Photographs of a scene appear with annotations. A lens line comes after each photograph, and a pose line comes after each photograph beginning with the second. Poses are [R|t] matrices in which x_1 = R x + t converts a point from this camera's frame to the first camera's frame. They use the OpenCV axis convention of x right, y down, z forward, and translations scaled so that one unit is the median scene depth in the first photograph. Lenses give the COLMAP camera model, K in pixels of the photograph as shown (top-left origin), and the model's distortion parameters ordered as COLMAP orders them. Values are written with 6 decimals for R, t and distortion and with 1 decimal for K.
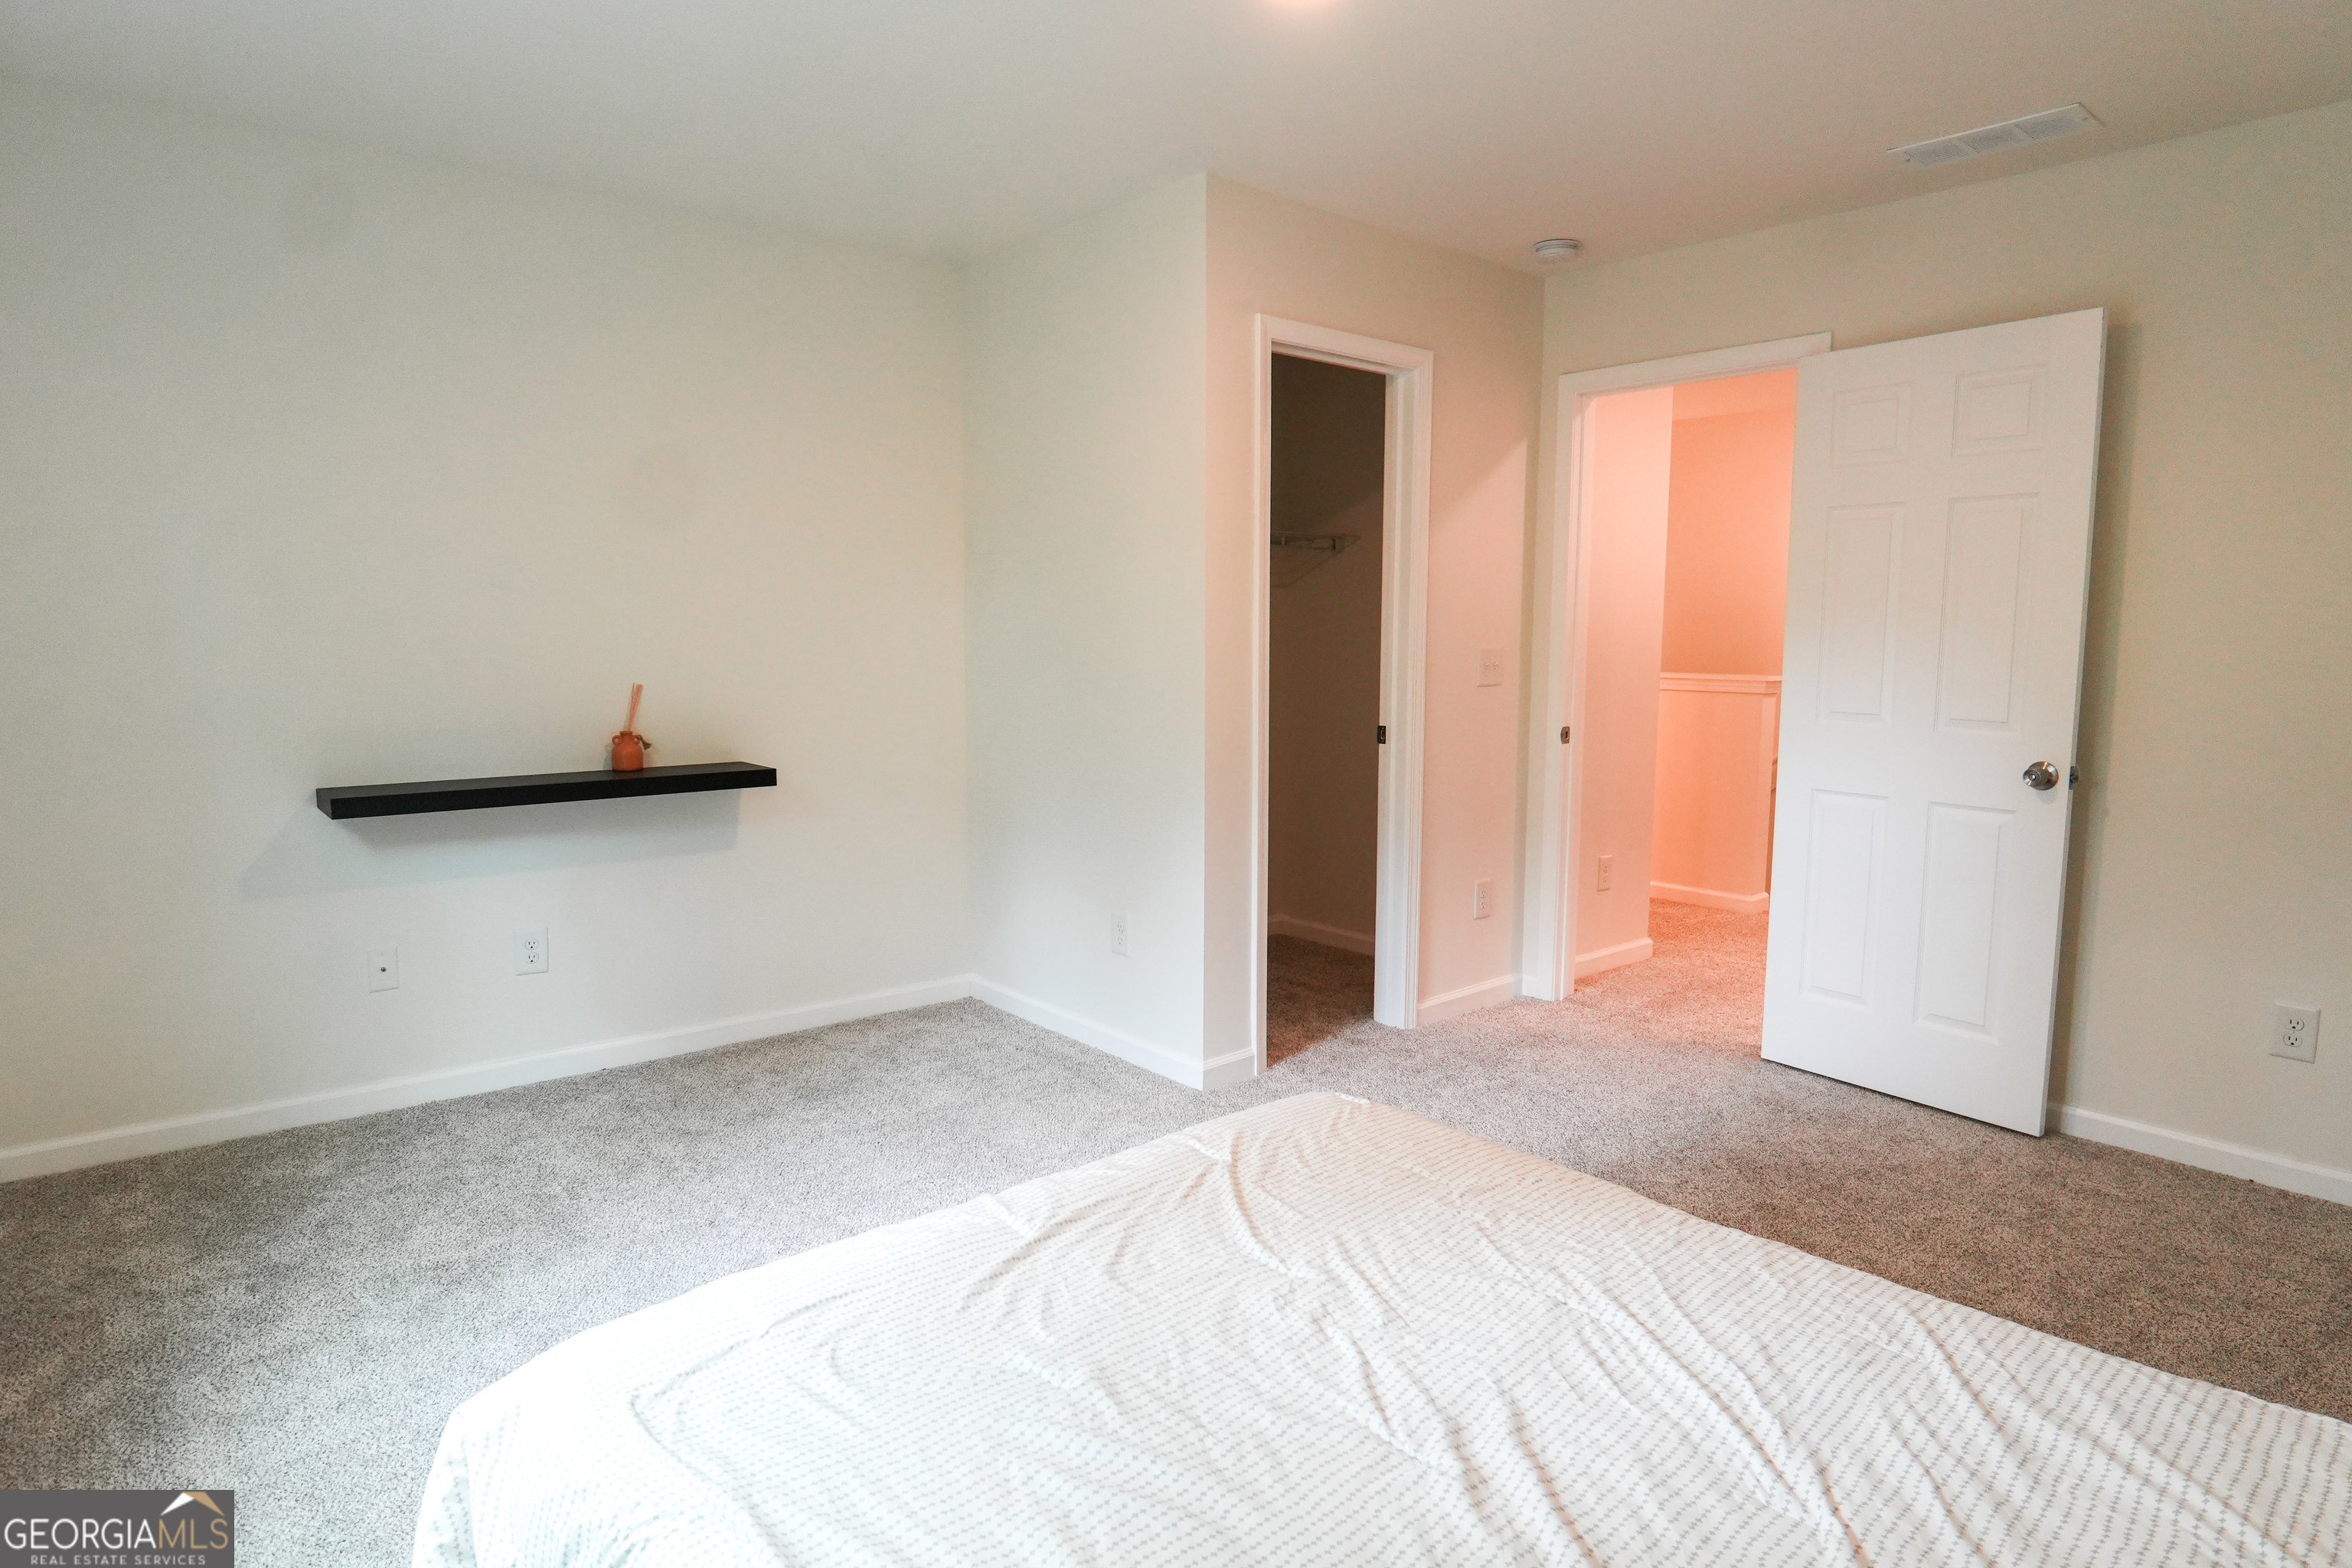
lens RADIAL K [[1271.2, 0, 1167.1], [0, 1271.2, 779.6], [0, 0, 1]] dist [-0.027453, -0.000286]
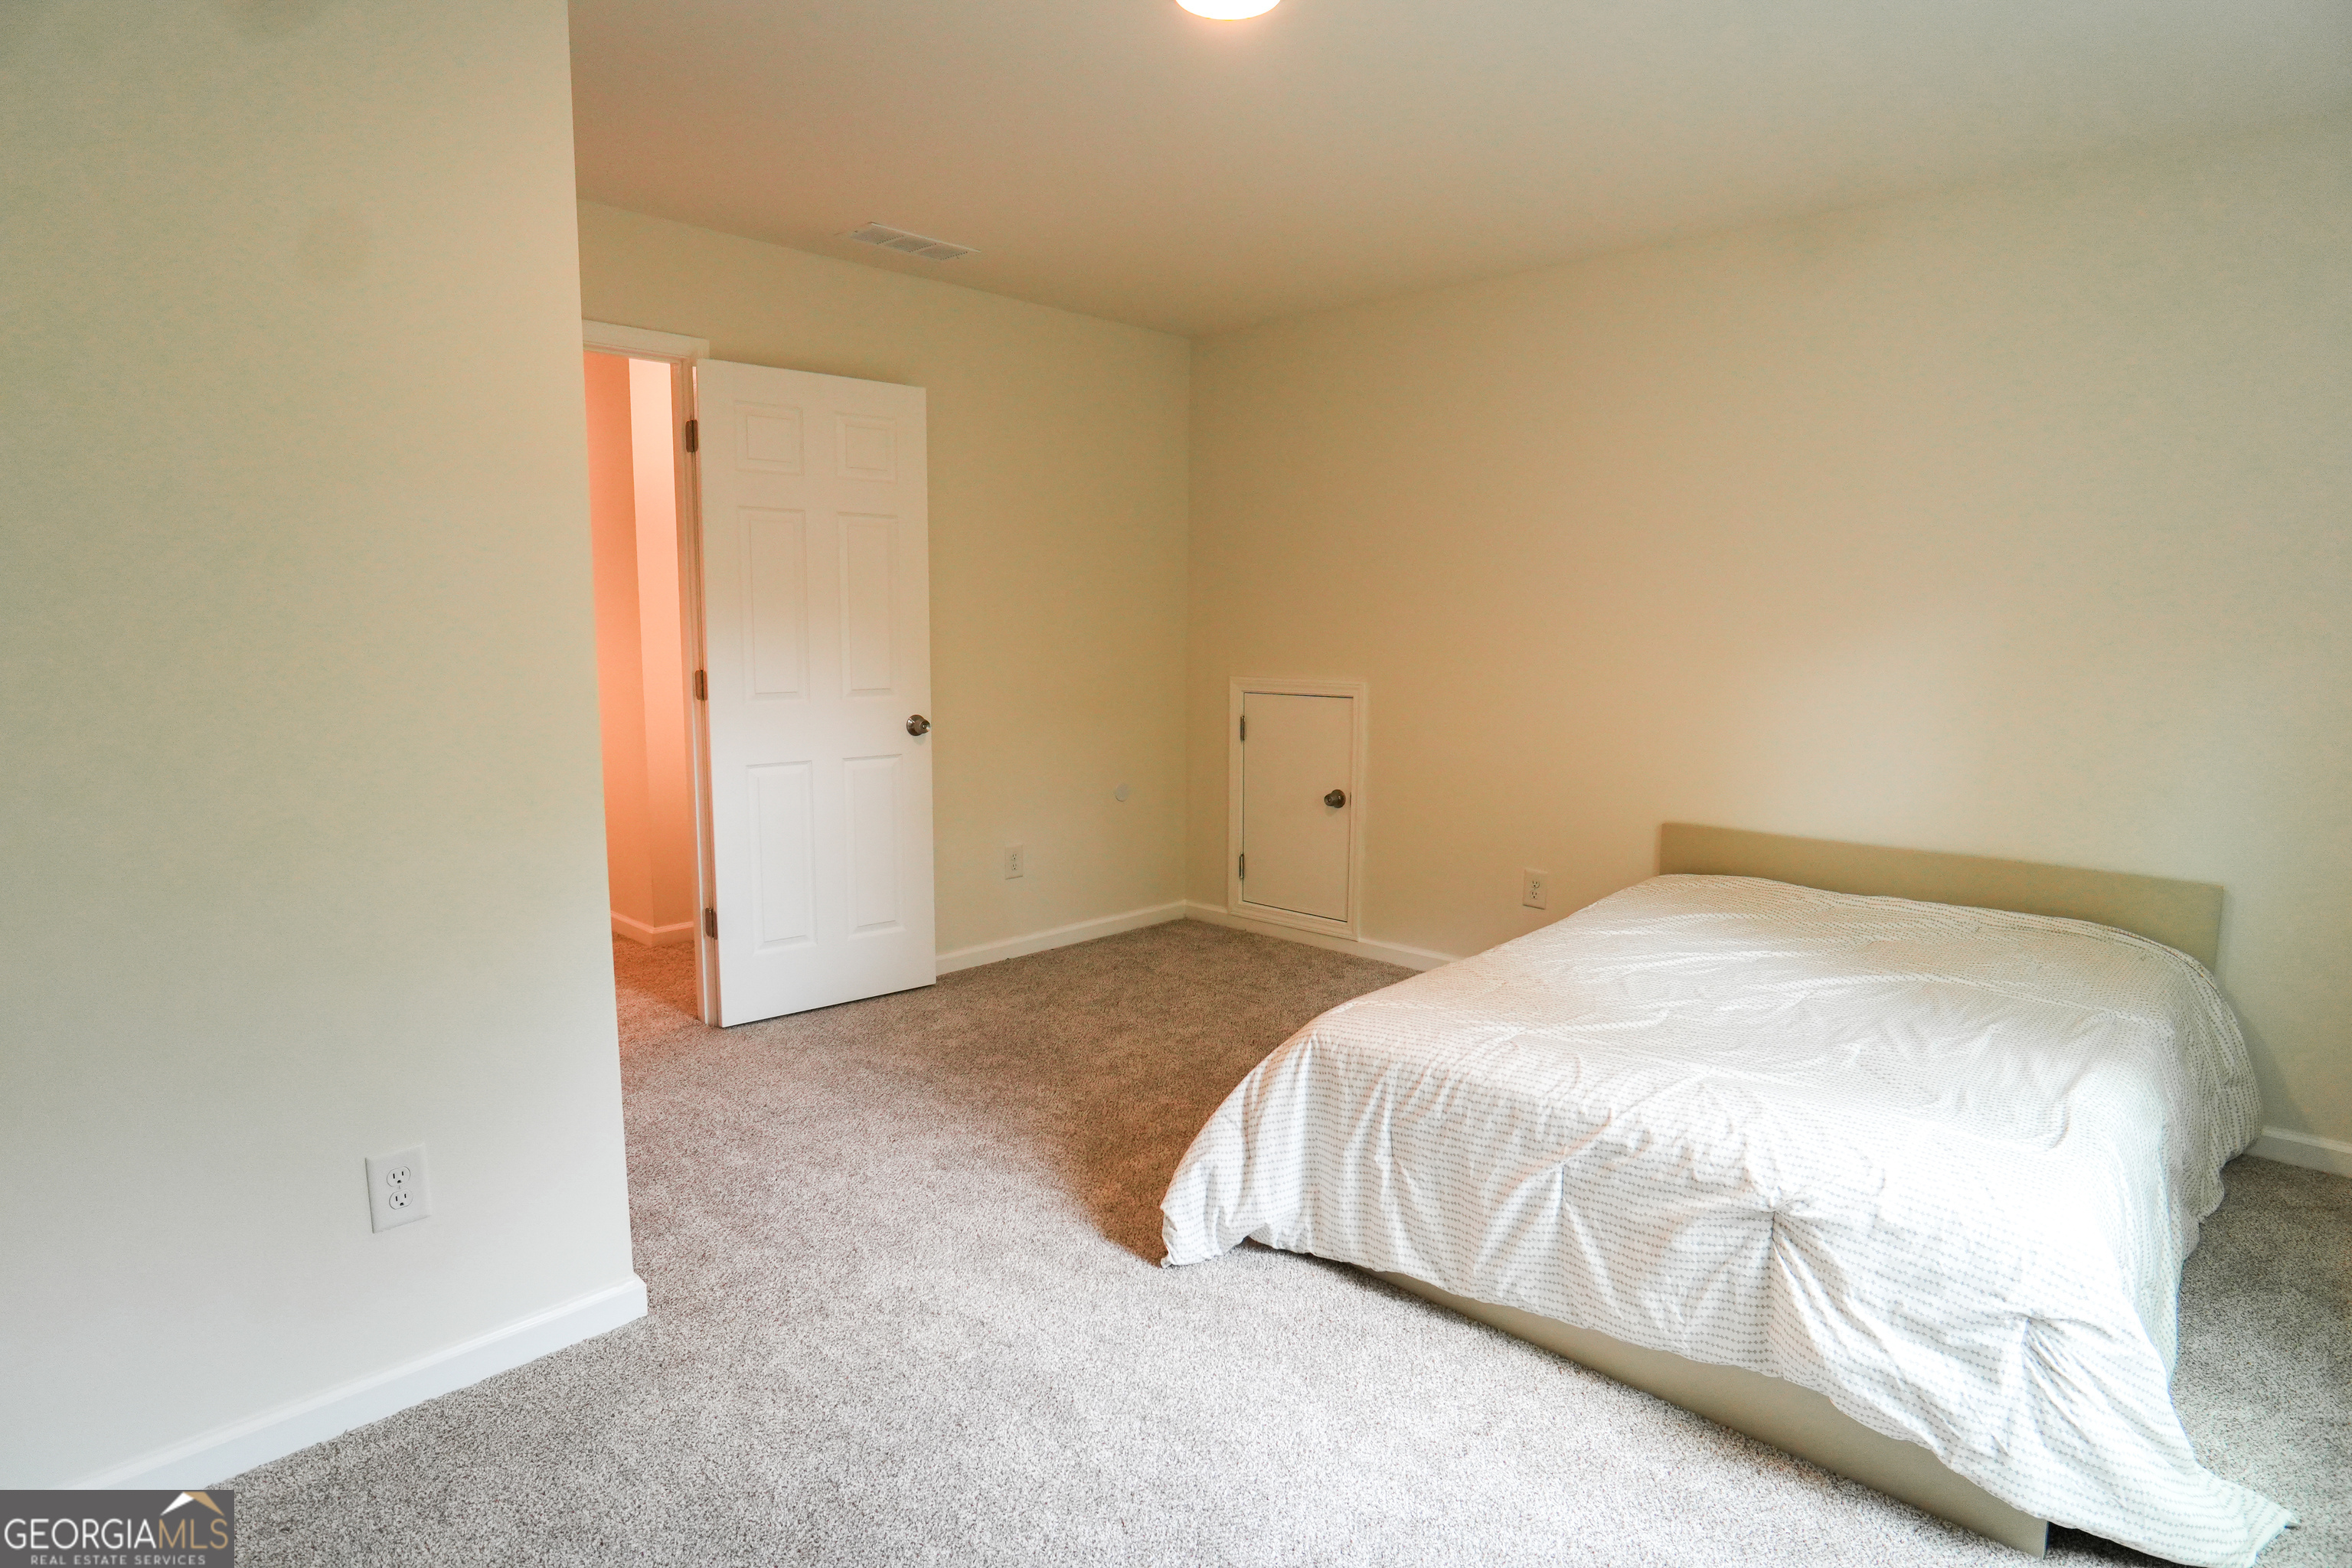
lens RADIAL K [[1271.2, 0, 1166.5], [0, 1271.2, 786.8], [0, 0, 1]] dist [-0.027453, -0.000286]
pose [[-0.093745, -0.140008, 0.985703, -0.663032], [0.110608, 0.982469, 0.150068, -0.108641], [-0.989433, 0.123095, -0.076616, 0.797506]]
